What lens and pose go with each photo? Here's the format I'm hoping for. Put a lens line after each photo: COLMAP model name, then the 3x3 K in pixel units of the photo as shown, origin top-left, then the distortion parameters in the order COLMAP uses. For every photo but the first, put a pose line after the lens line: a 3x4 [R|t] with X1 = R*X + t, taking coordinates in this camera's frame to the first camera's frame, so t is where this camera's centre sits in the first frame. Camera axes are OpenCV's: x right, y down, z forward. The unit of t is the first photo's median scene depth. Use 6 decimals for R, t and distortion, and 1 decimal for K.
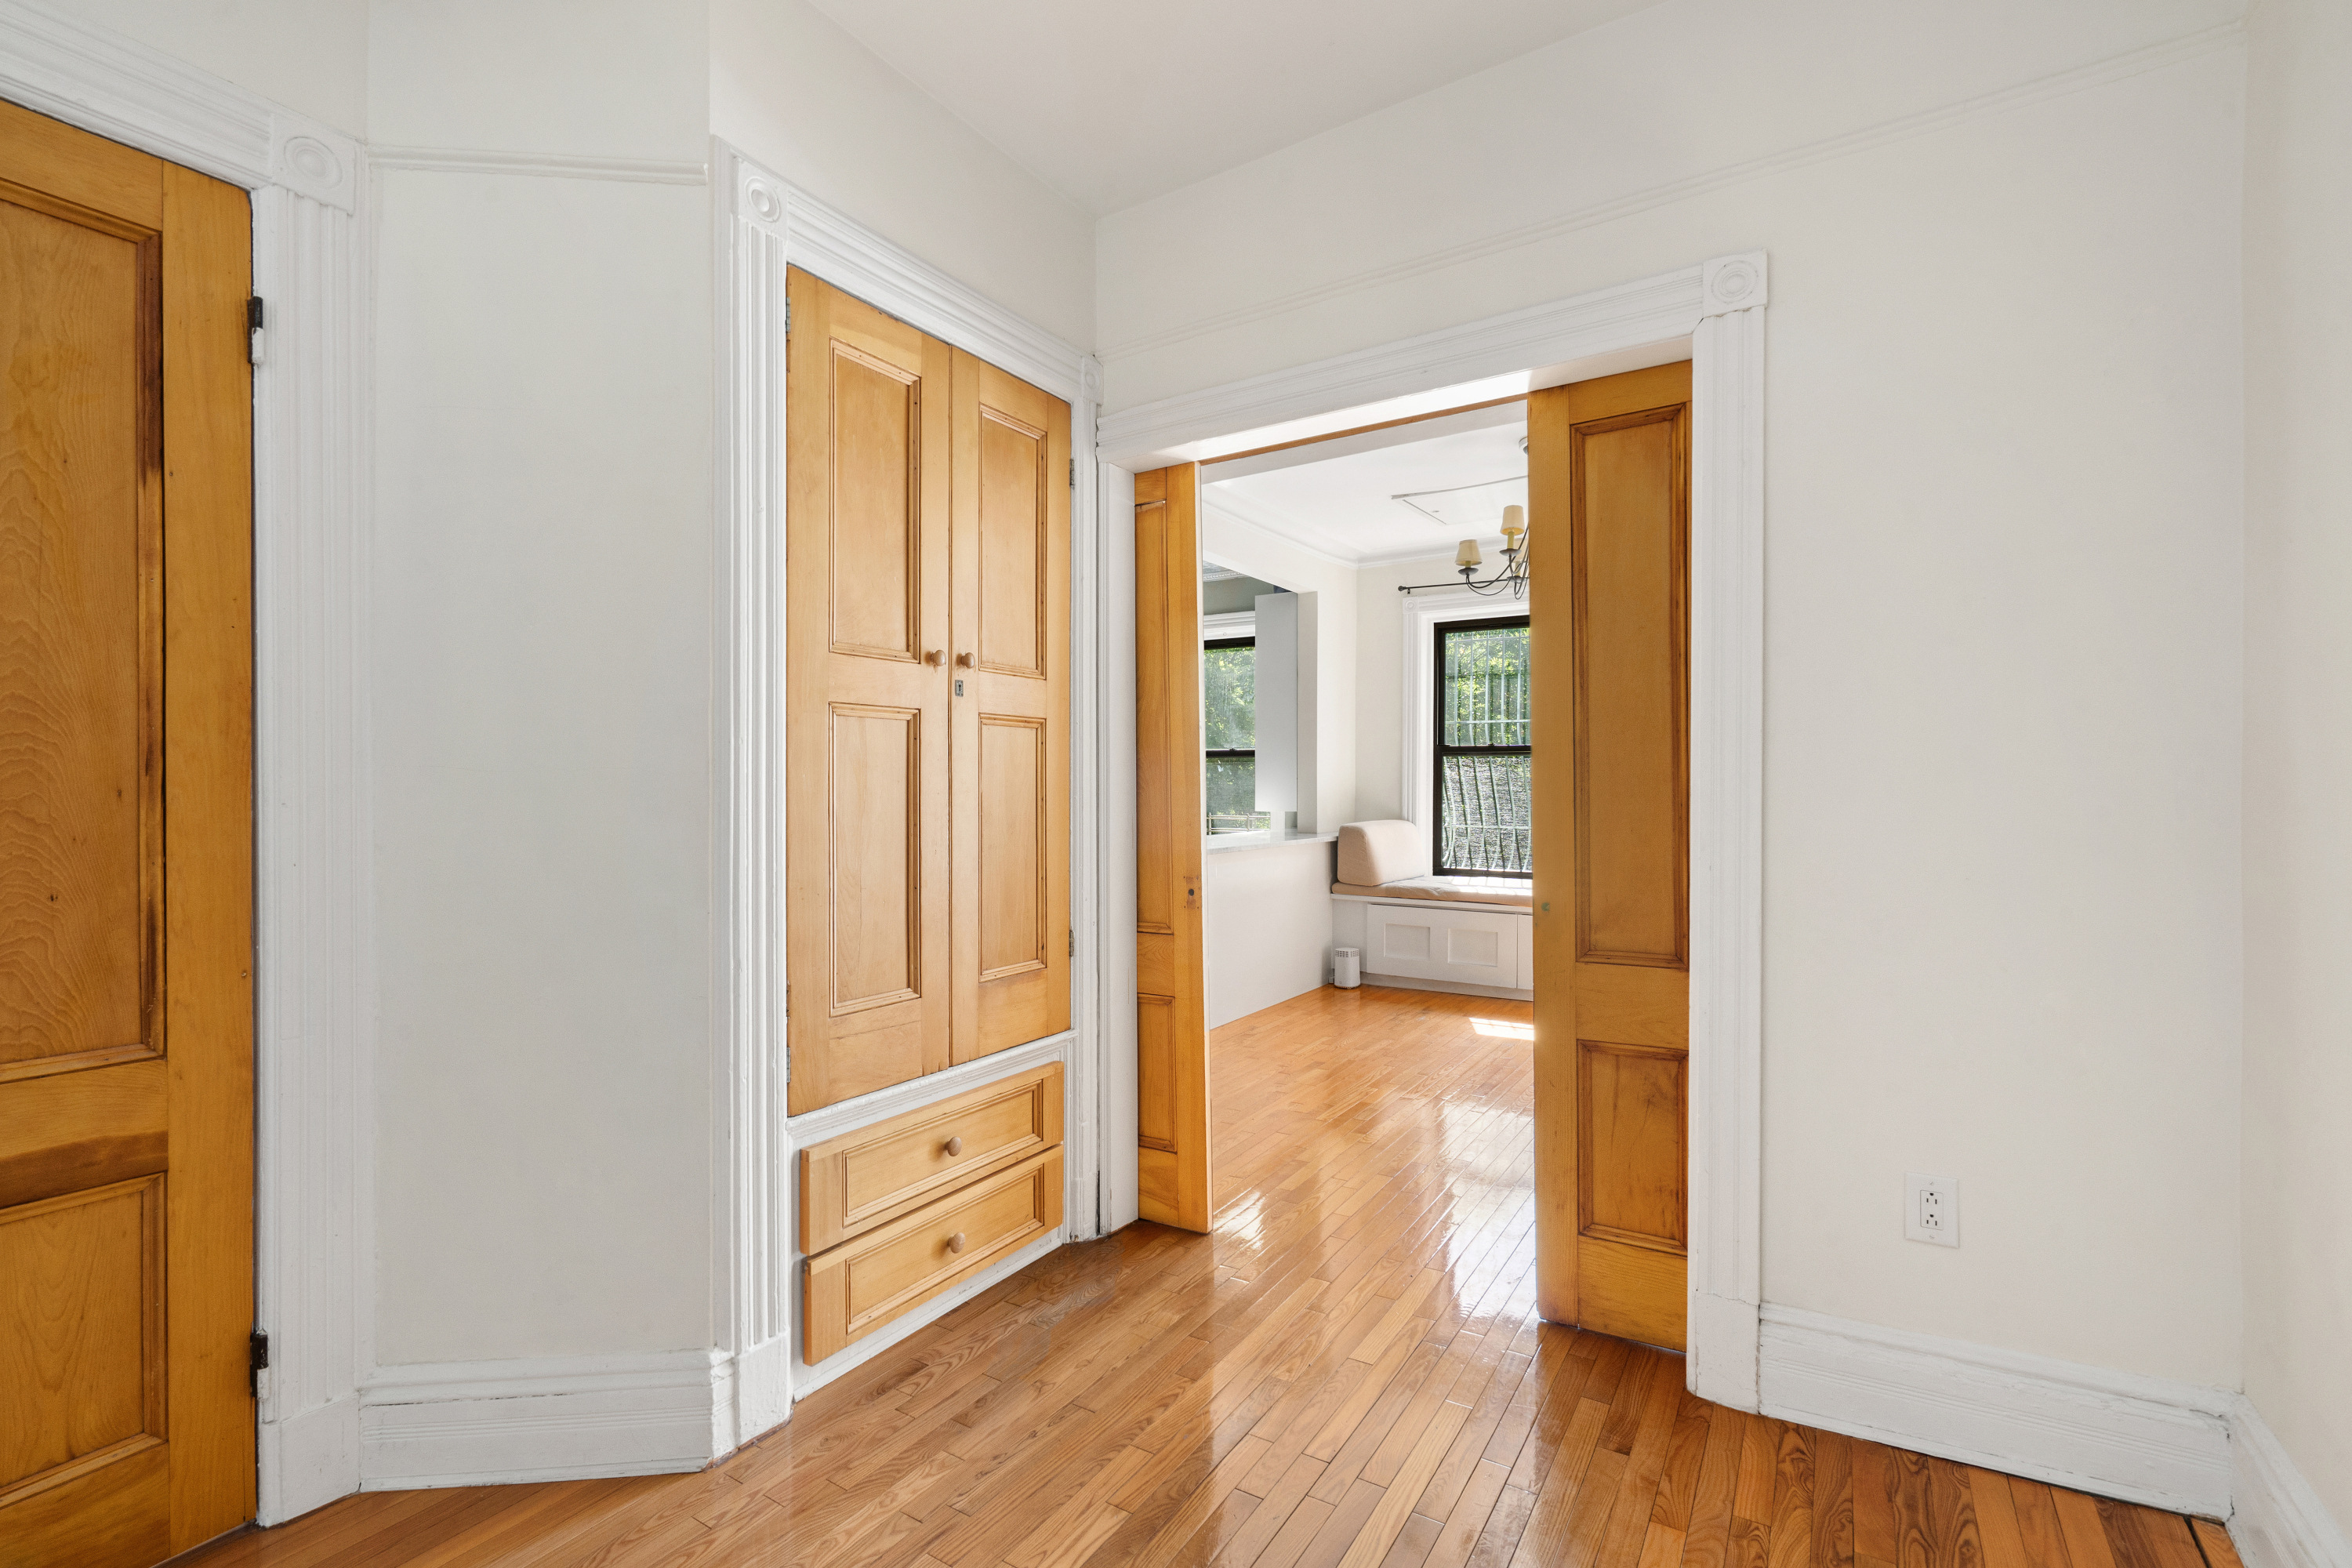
lens RADIAL K [[1048.1, 0, 1179.8], [0, 1048.1, 784.3], [0, 0, 1]] dist [-0.012914, -0.000061]
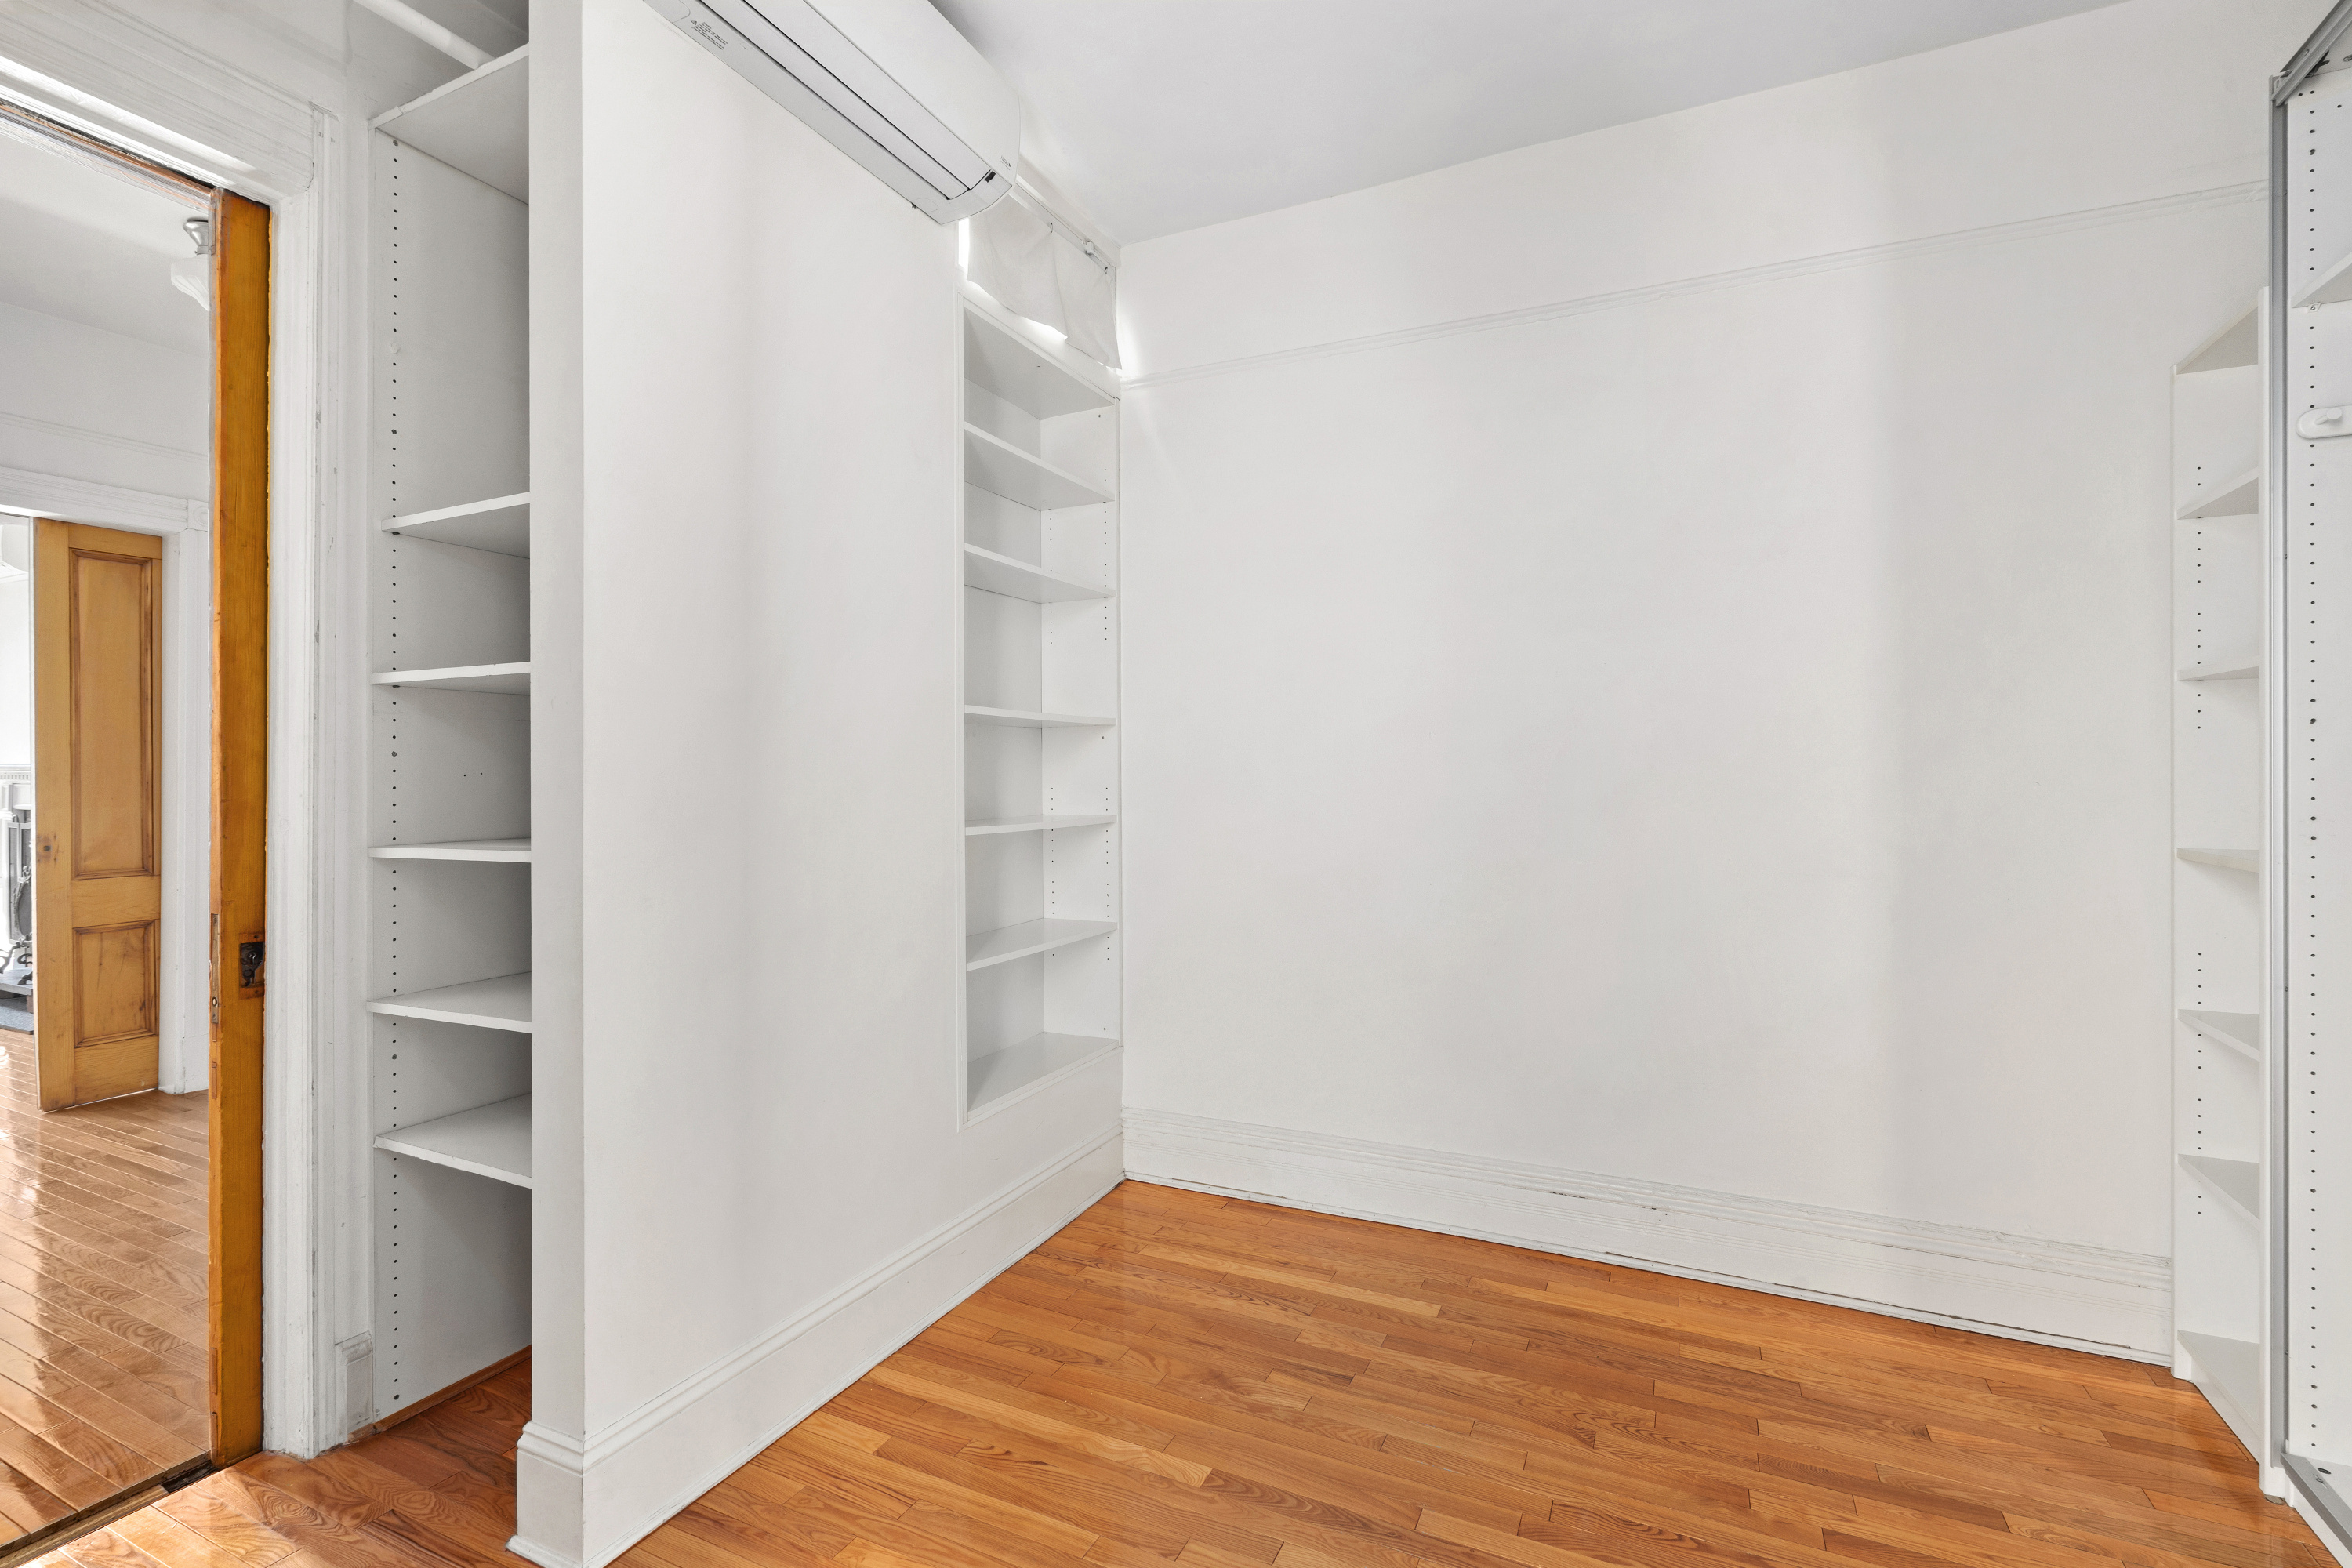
lens RADIAL K [[1048.1, 0, 1179.4], [0, 1048.1, 776.3], [0, 0, 1]] dist [-0.012914, -0.000061]
pose [[-0.111723, -0.004050, 0.993731, -1.405340], [0.002511, 0.999987, 0.004358, 0.006325], [-0.993736, 0.002982, -0.111712, -0.526515]]
